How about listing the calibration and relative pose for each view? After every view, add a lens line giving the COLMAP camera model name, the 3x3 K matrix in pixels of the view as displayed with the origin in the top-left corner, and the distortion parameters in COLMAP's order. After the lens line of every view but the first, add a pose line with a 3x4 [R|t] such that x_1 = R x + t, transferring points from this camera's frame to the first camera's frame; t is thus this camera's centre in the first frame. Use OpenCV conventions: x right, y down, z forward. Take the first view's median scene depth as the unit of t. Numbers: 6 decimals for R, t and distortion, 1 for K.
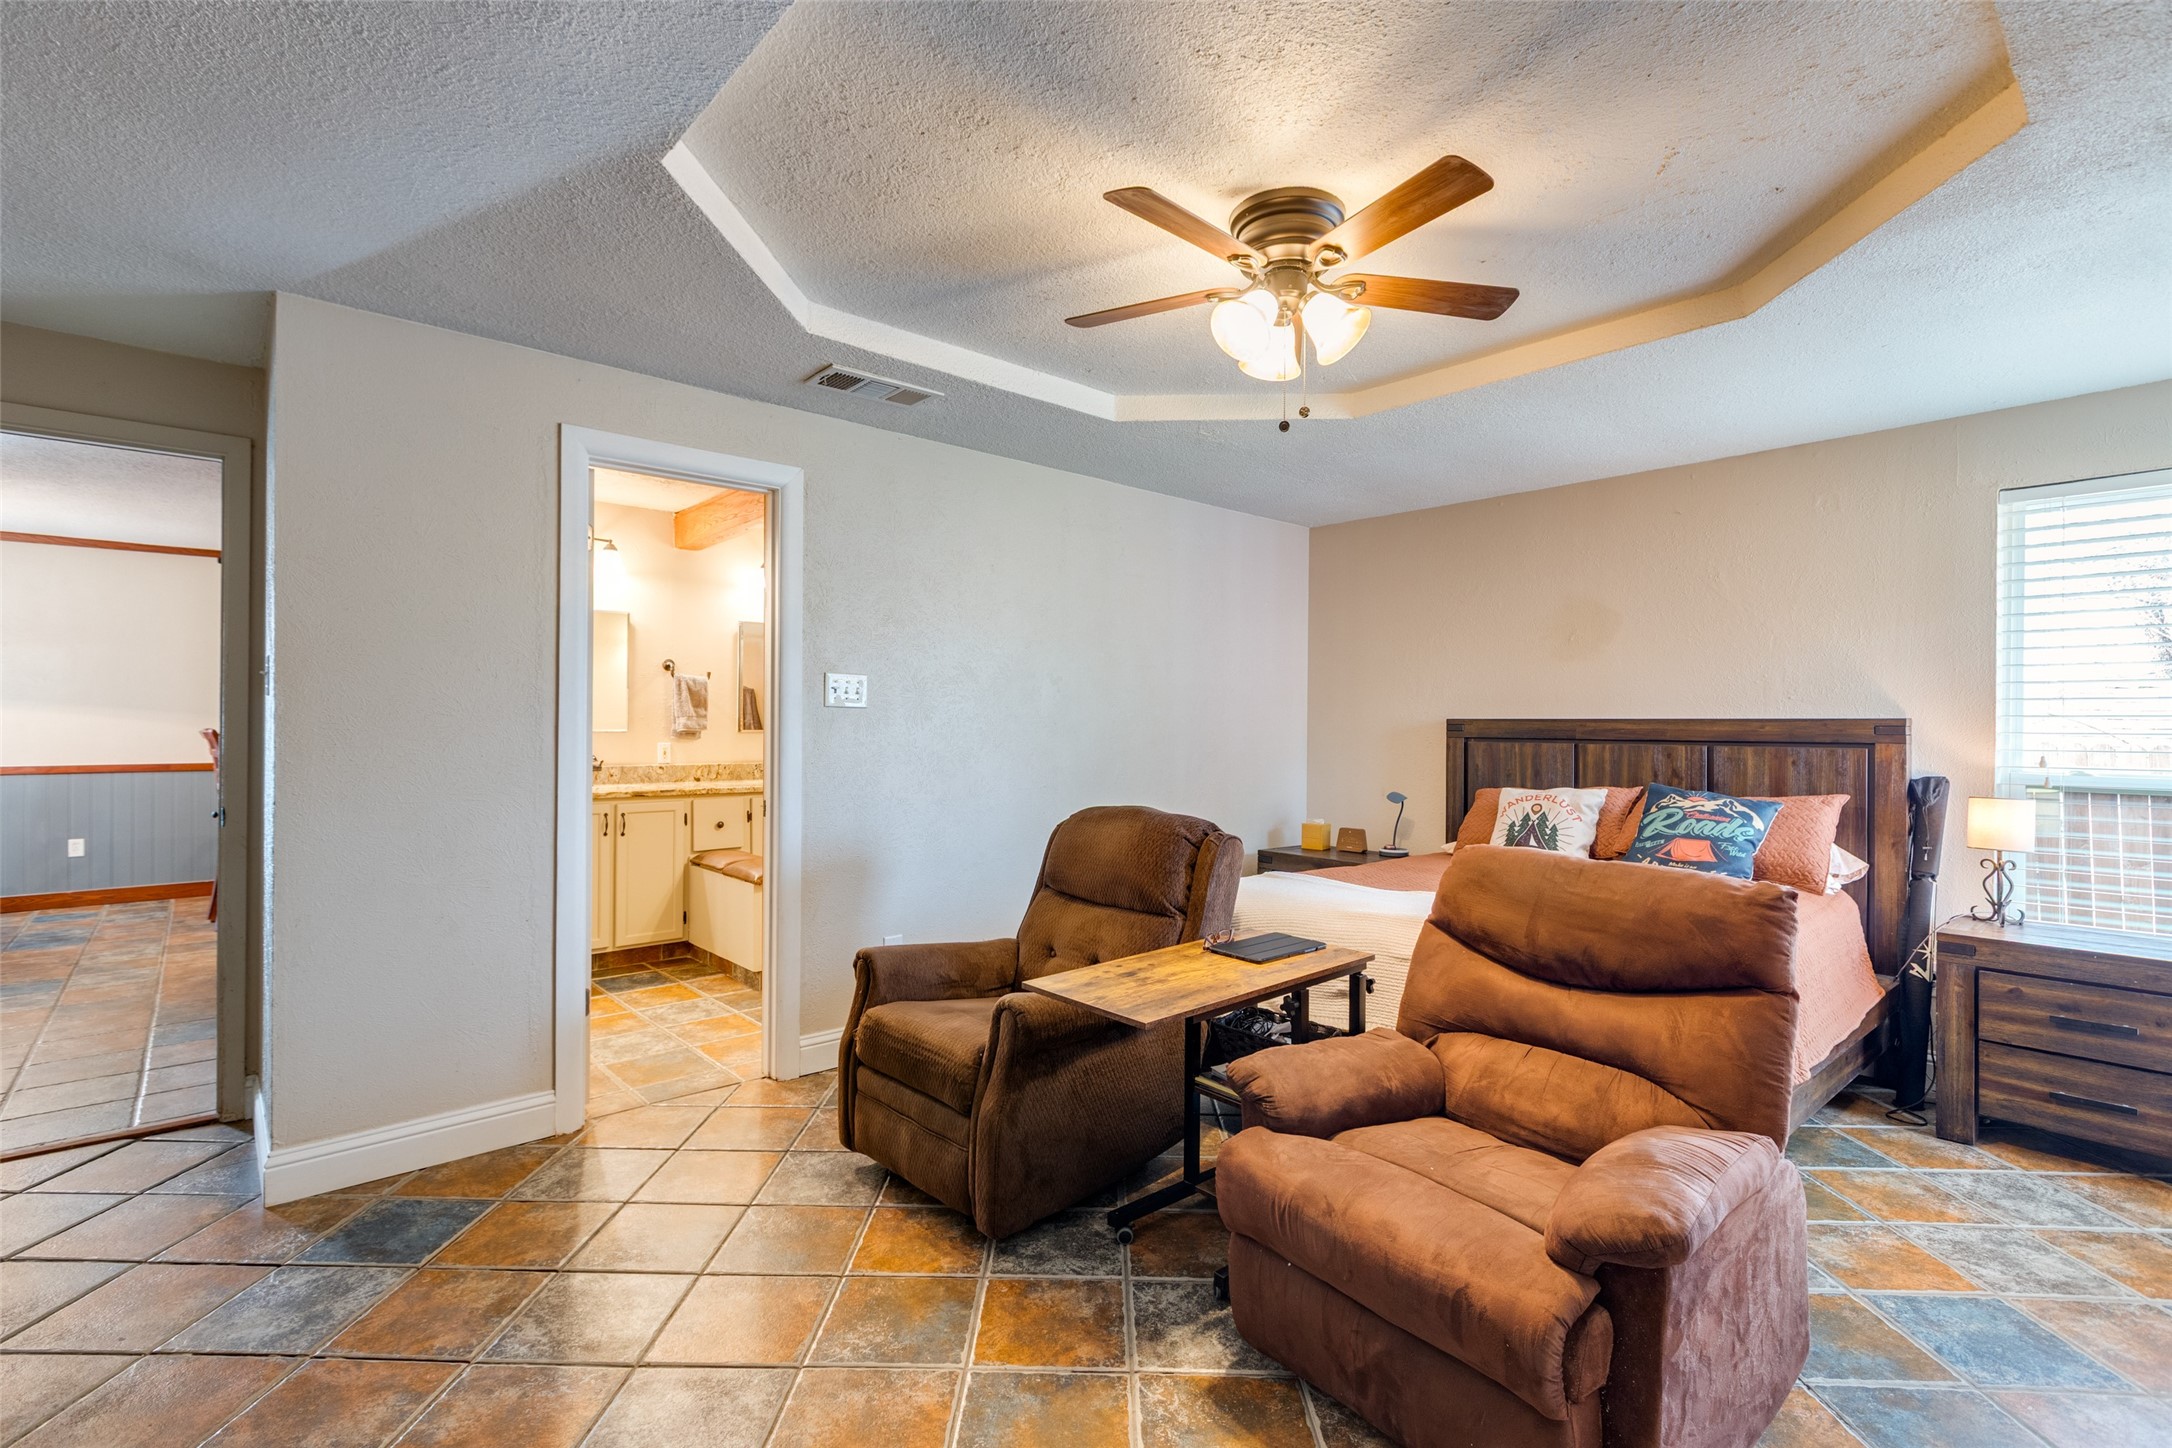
lens RADIAL K [[1004.7, 0, 1081.9], [0, 1004.7, 722.8], [0, 0, 1]] dist [0.001556, 0.000127]
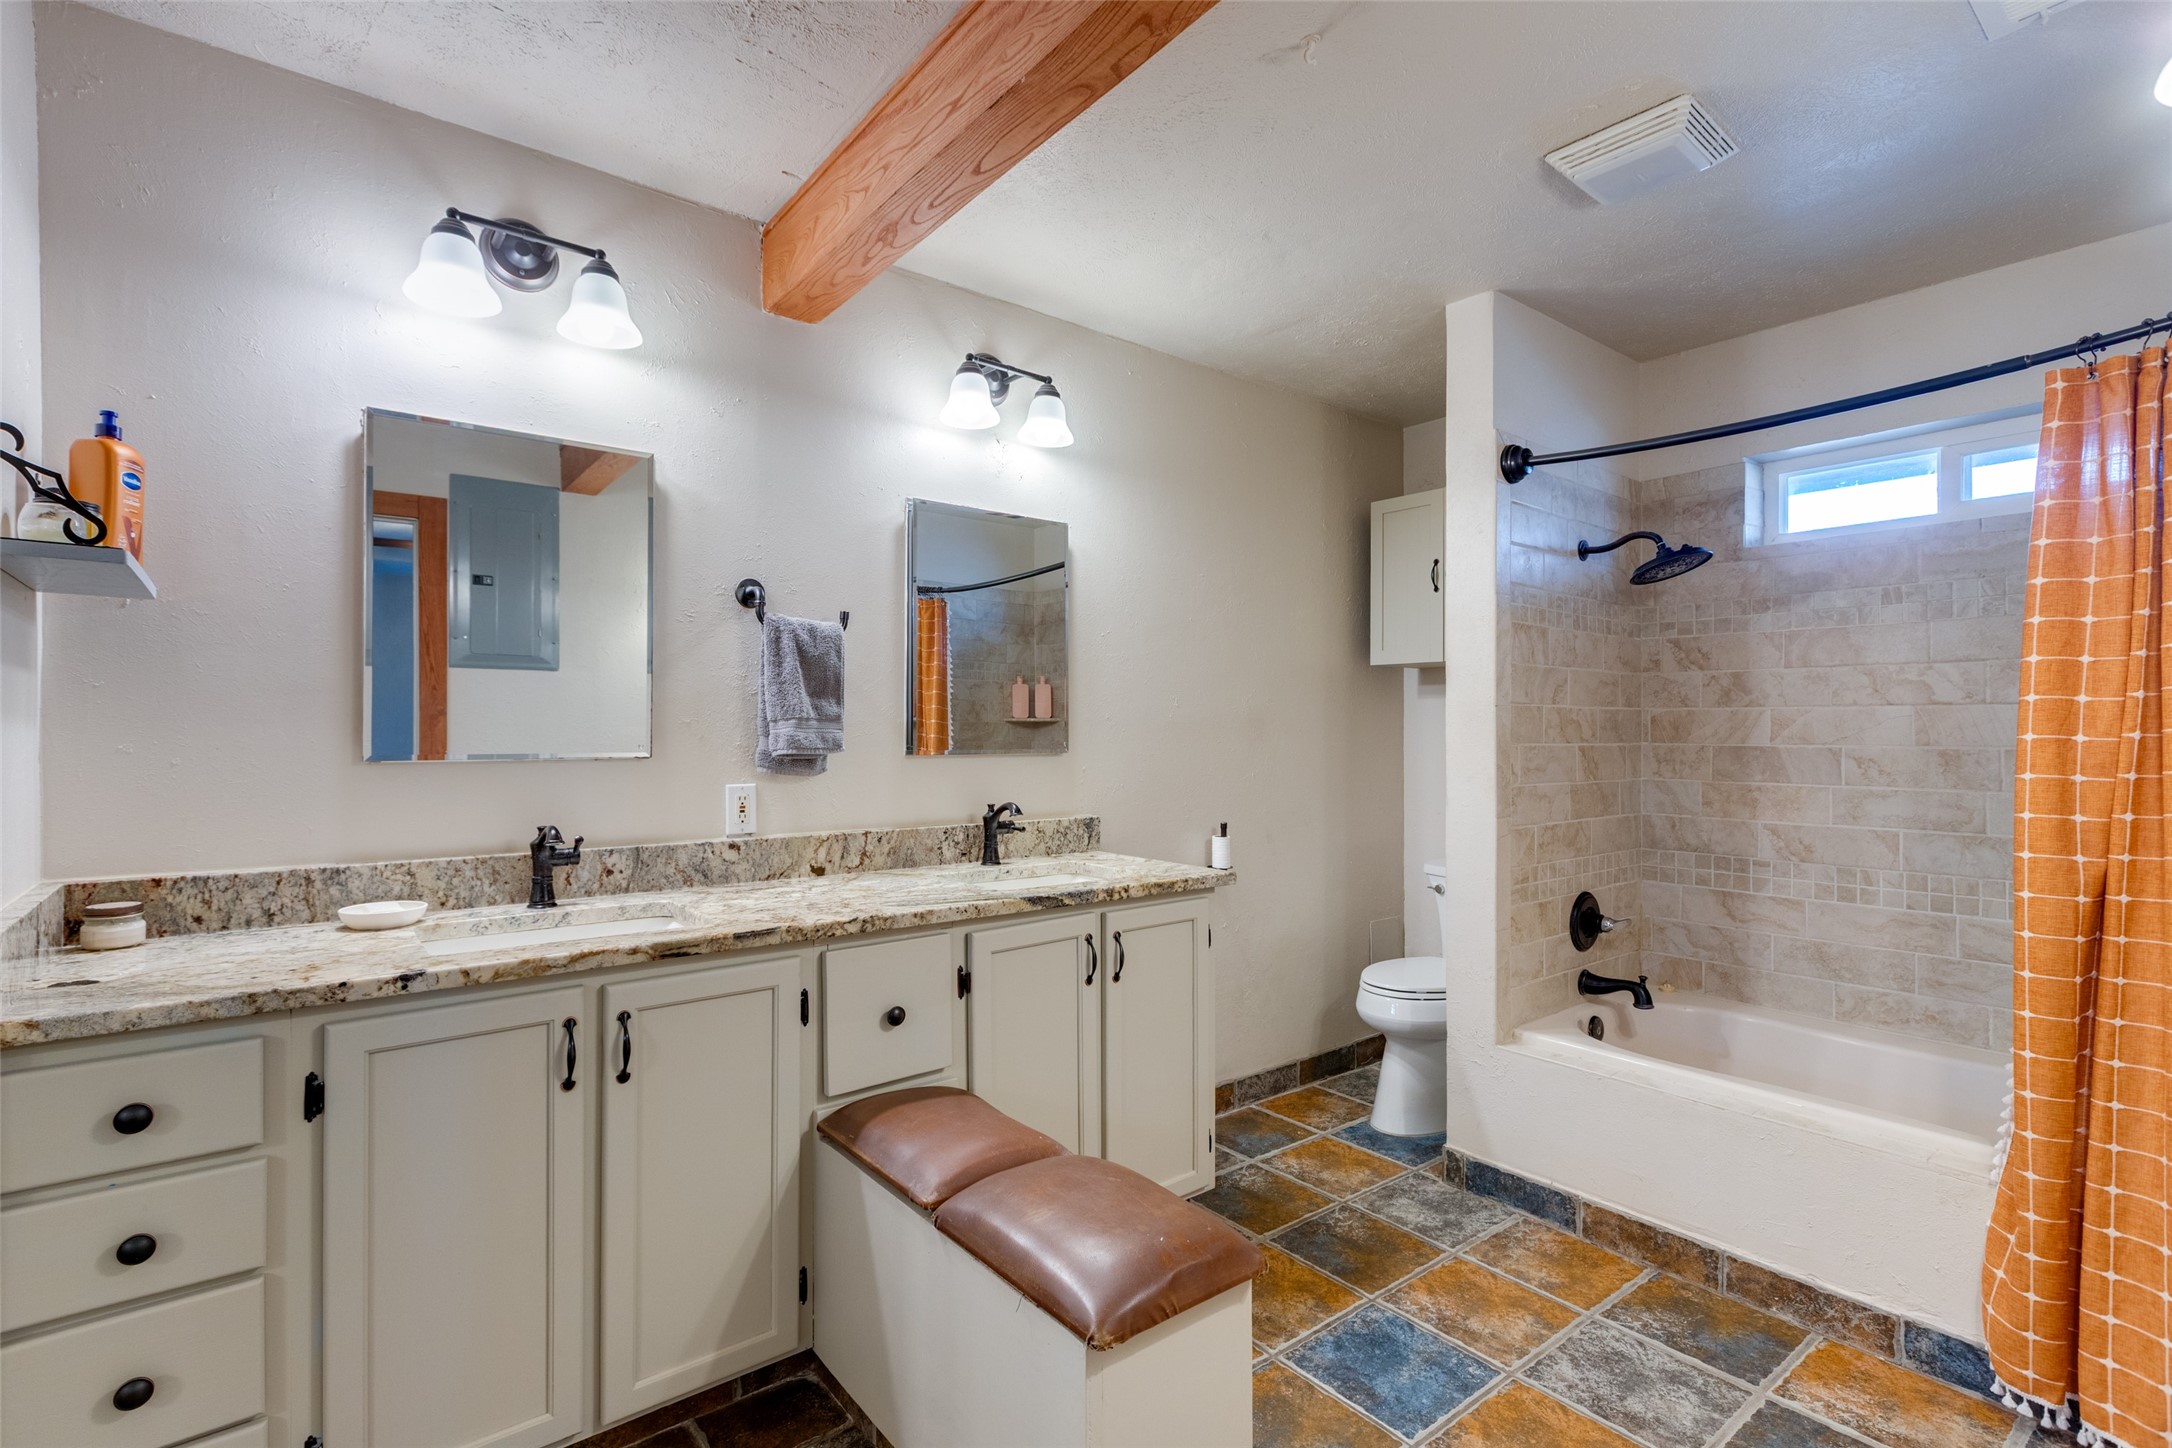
lens RADIAL K [[1004.7, 0, 1081.9], [0, 1004.7, 722.8], [0, 0, 1]] dist [0.001556, 0.000127]
pose [[0.998541, -0.007751, -0.053438, -0.272678], [0.007328, 0.999940, -0.008110, -0.000705], [0.053497, 0.007706, 0.998538, 0.640860]]
